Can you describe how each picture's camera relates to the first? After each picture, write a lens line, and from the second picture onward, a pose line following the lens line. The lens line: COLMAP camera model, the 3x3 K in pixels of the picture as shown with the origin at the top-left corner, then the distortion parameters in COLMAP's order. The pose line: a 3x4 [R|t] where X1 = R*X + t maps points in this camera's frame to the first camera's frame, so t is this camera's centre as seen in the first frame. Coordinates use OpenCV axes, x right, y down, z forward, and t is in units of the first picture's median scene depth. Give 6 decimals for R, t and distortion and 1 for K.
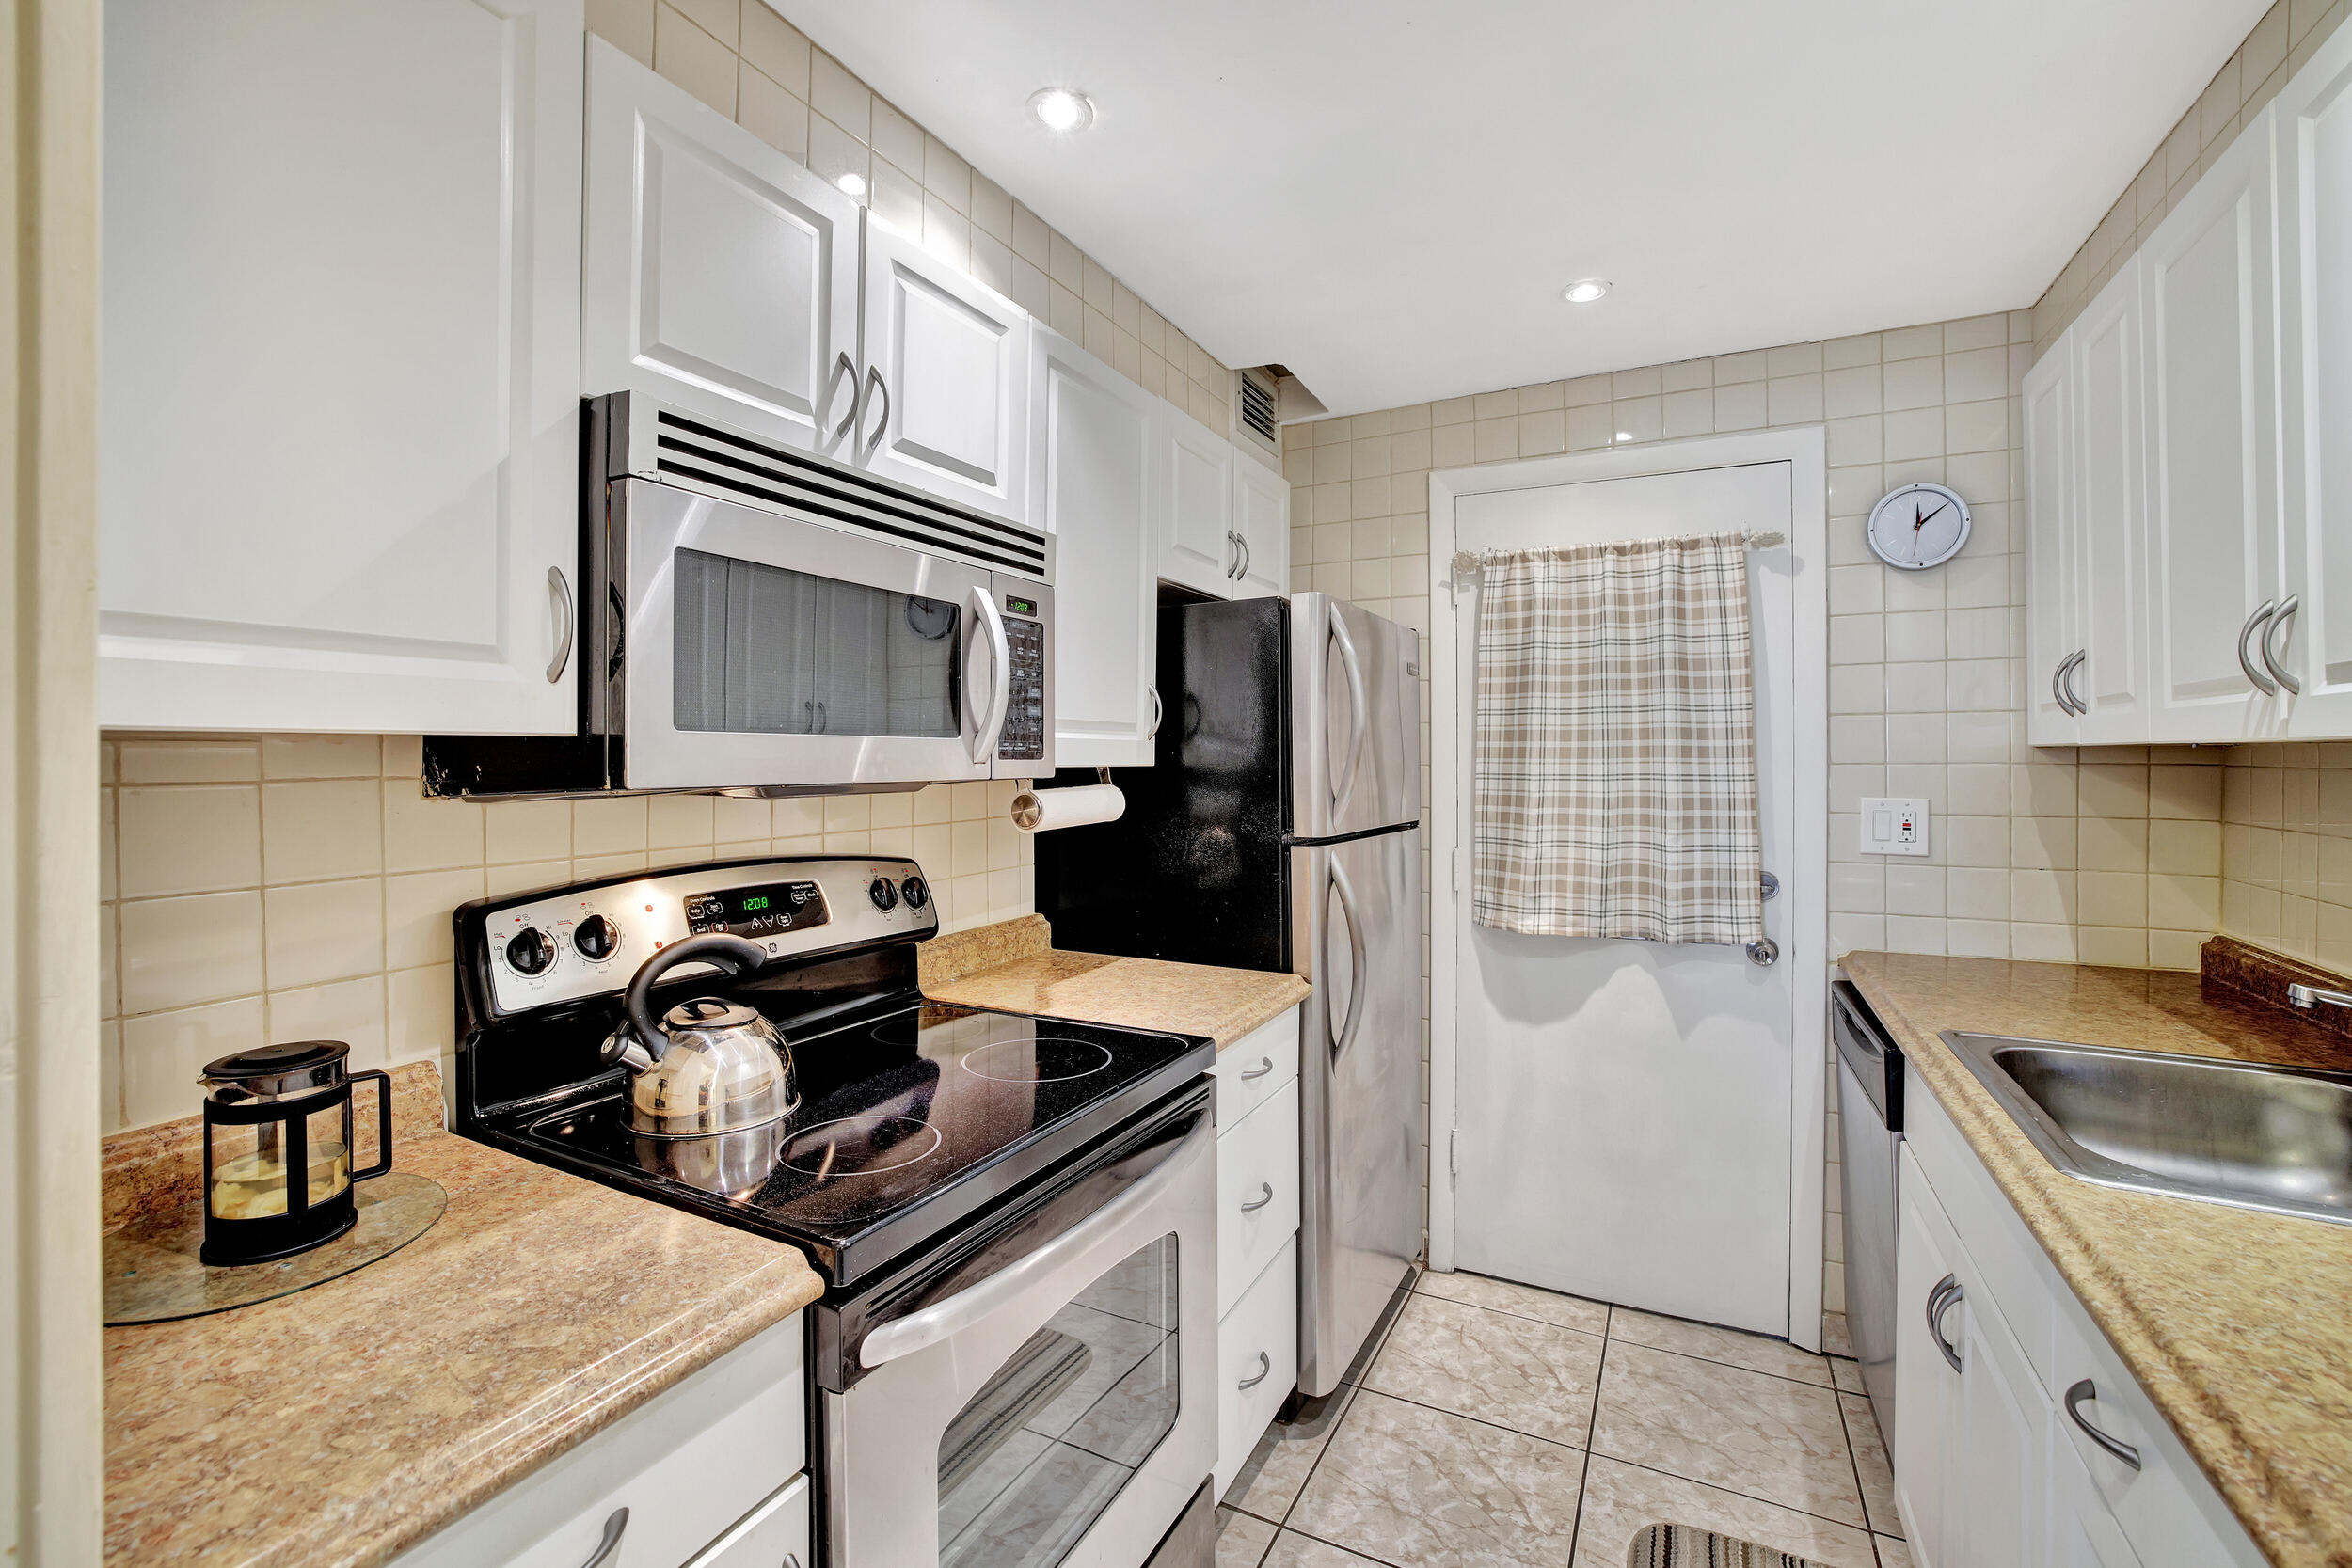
lens RADIAL K [[1005.7, 0, 1176.0], [0, 1005.7, 757.4], [0, 0, 1]] dist [-0.030174, 0.015980]
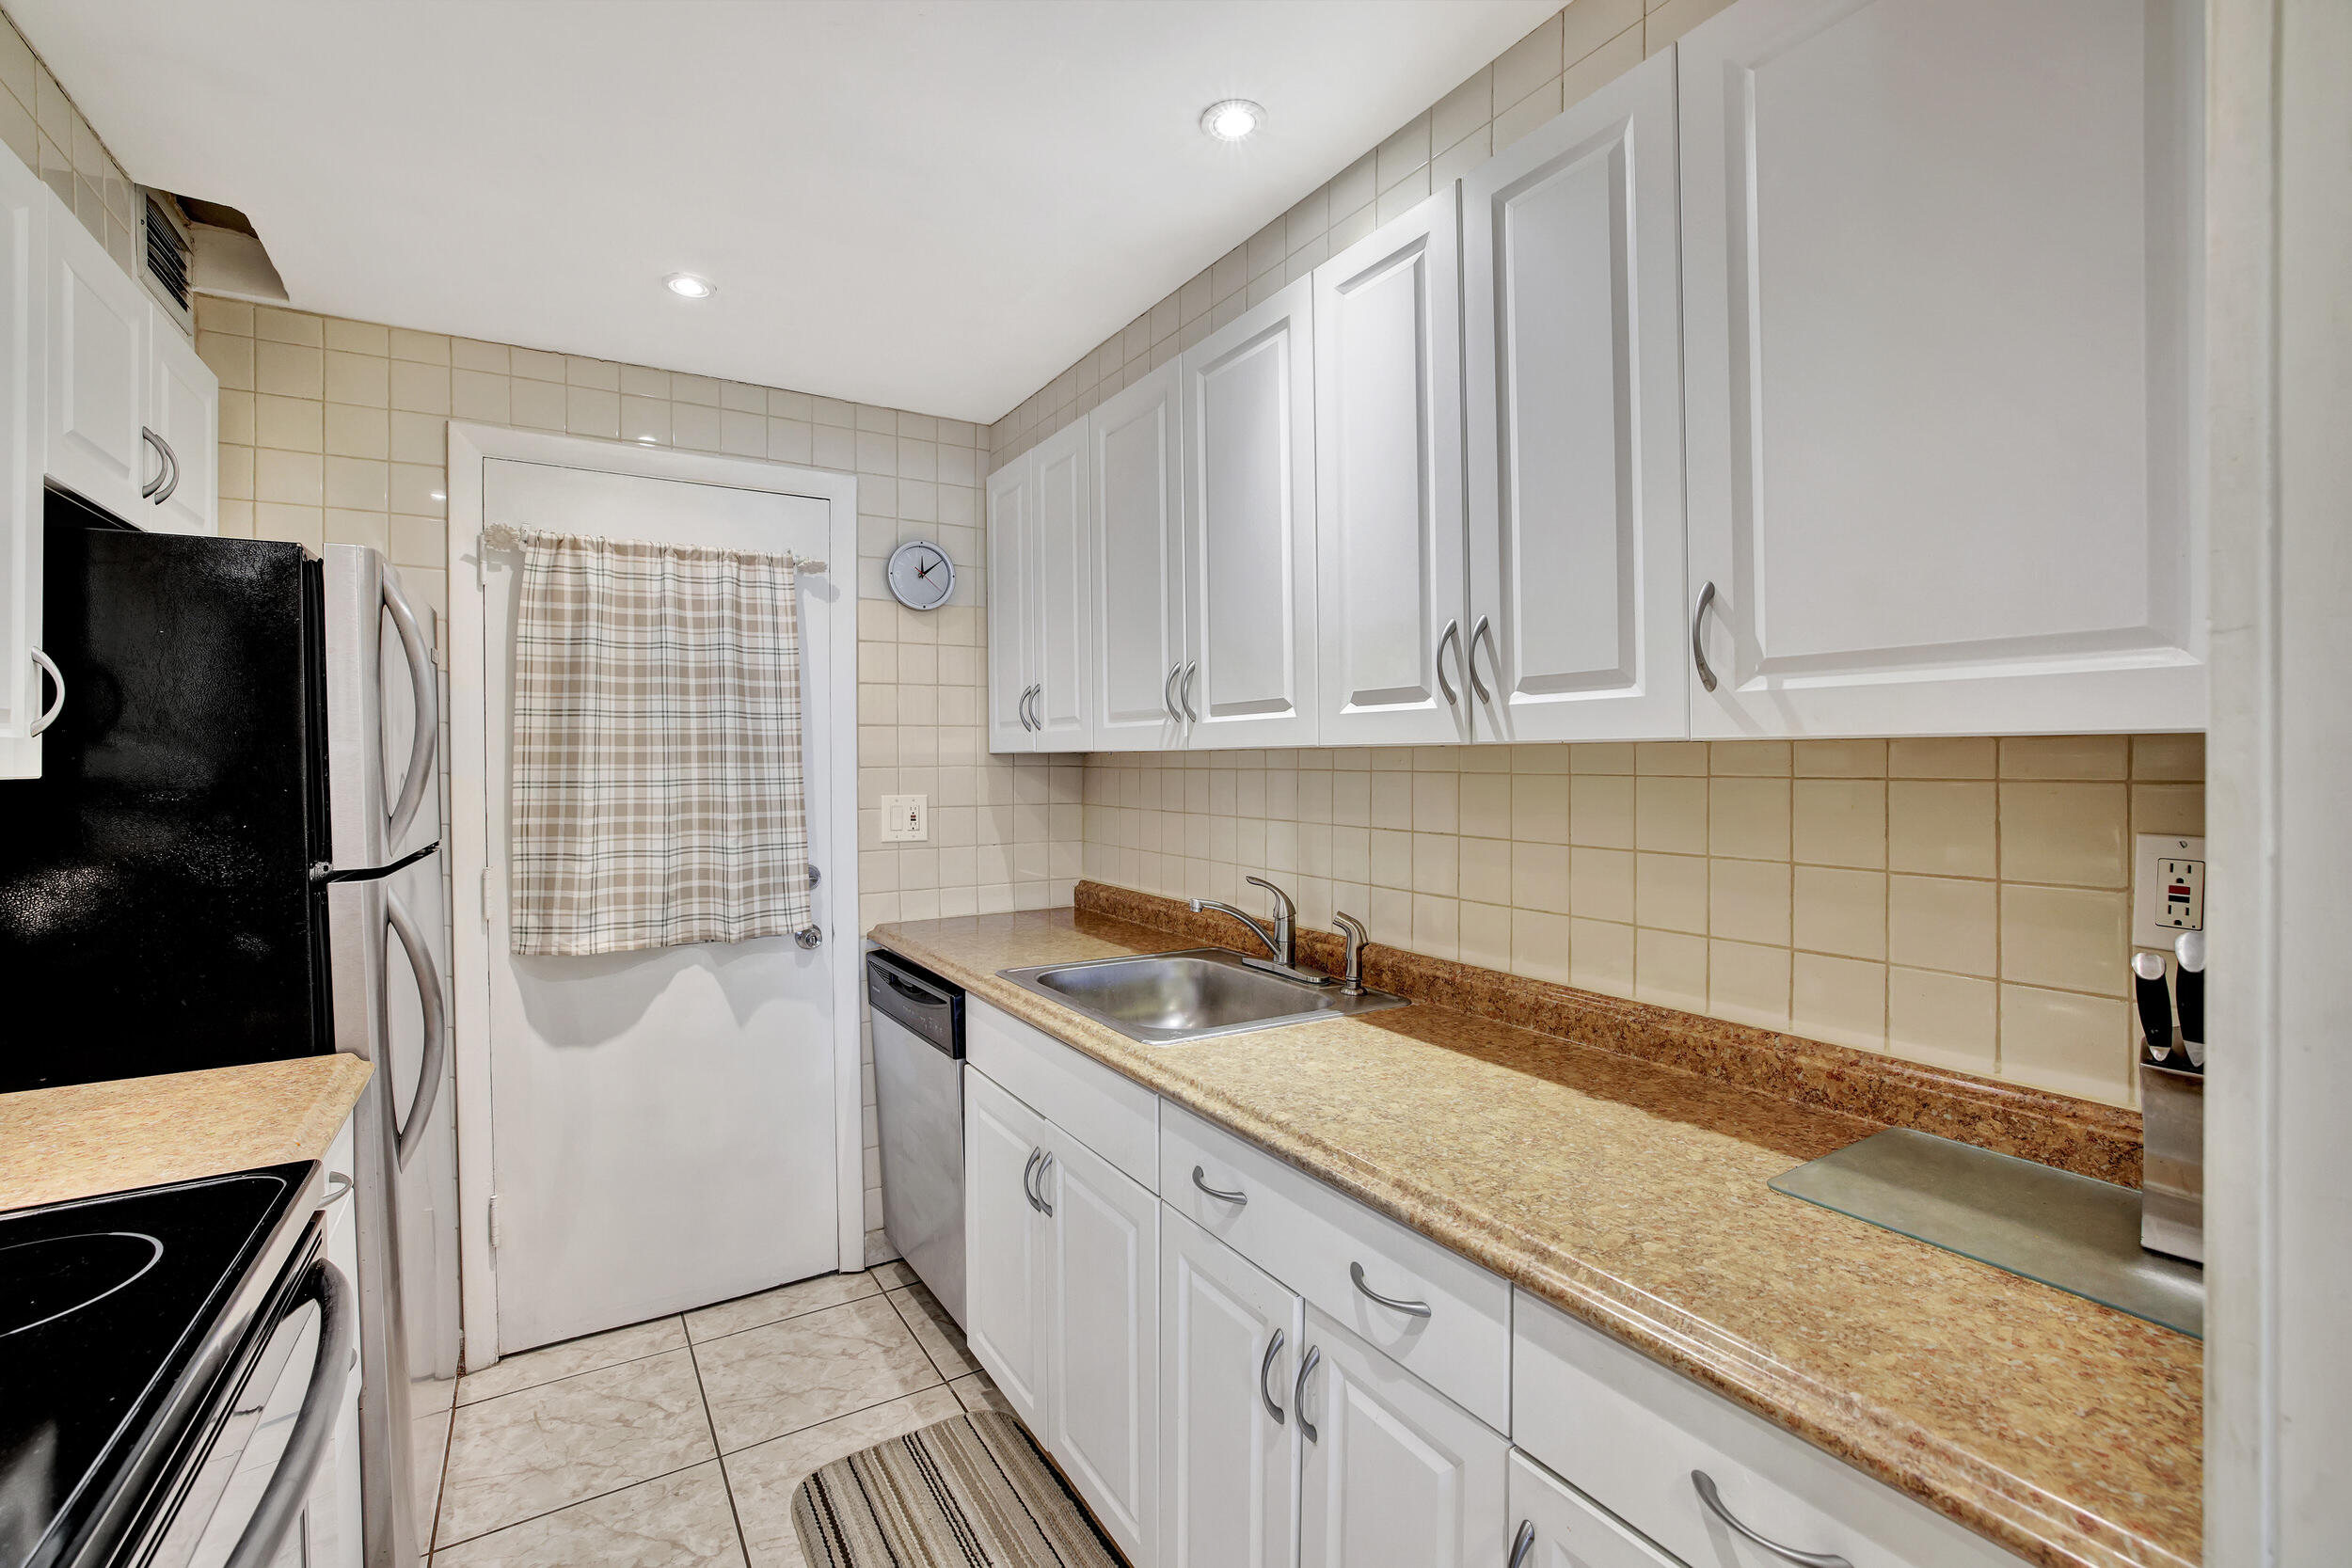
lens RADIAL K [[1007.6, 0, 1129.6], [0, 1007.6, 774.6], [0, 0, 1]] dist [-0.026365, 0.018388]
pose [[0.551410, -0.013513, 0.834125, -0.145501], [0.003886, 0.999900, 0.013629, -0.000078], [-0.834225, -0.004273, 0.551407, 0.080613]]
